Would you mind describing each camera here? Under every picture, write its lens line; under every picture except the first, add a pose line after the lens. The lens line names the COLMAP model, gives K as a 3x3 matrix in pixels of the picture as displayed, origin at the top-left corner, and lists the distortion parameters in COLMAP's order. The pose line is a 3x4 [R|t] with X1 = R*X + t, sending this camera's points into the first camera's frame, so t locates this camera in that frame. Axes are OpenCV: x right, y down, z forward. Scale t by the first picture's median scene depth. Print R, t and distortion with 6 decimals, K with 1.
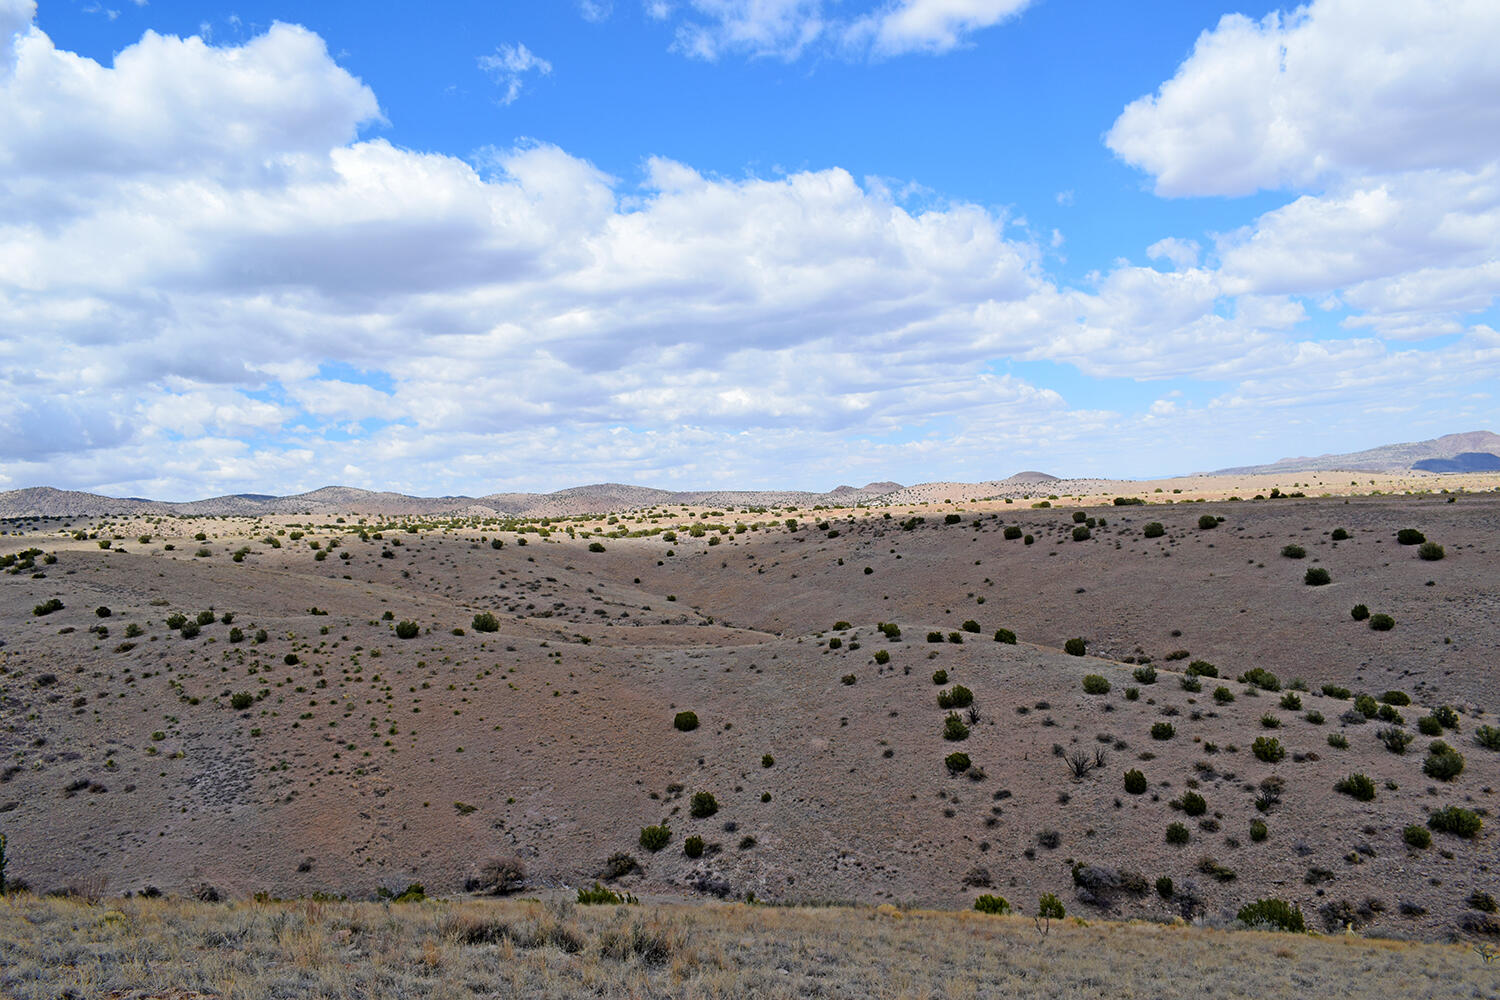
lens RADIAL K [[1195.4, 0, 756.0], [0, 1195.4, 510.9], [0, 0, 1]] dist [-0.017077, 0.016262]
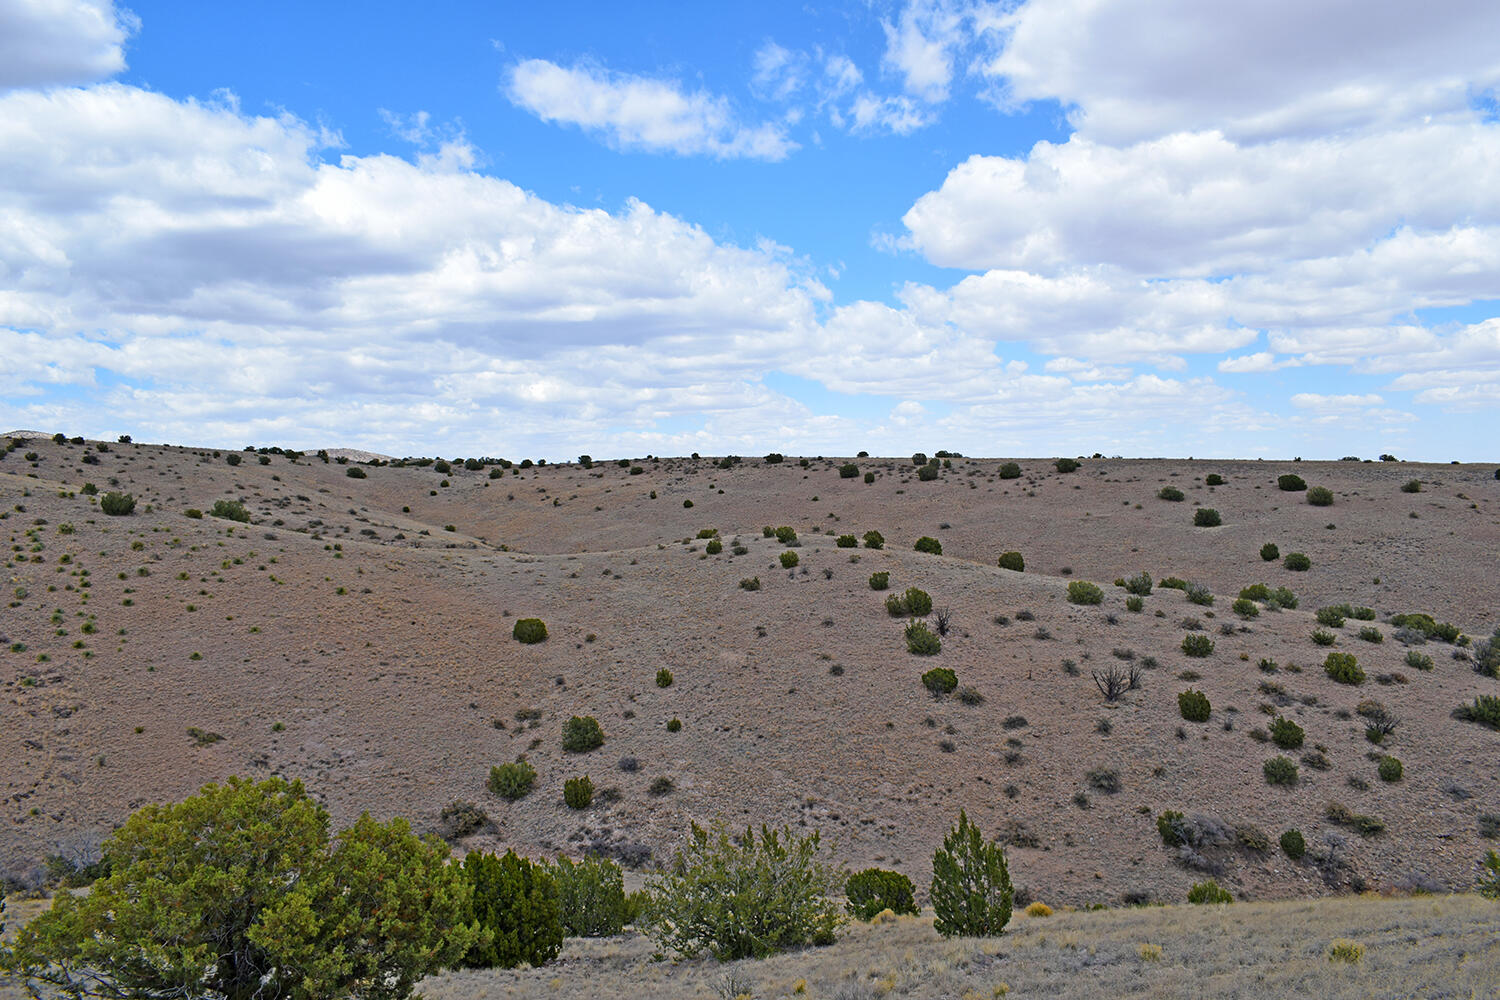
lens RADIAL K [[1195.4, 0, 771.9], [0, 1195.4, 492.2], [0, 0, 1]] dist [-0.017077, 0.016262]
pose [[0.973620, 0.059673, 0.220233, -0.091661], [-0.059533, 0.998200, -0.007282, 0.100037], [-0.220271, -0.006021, 0.975420, 0.292151]]
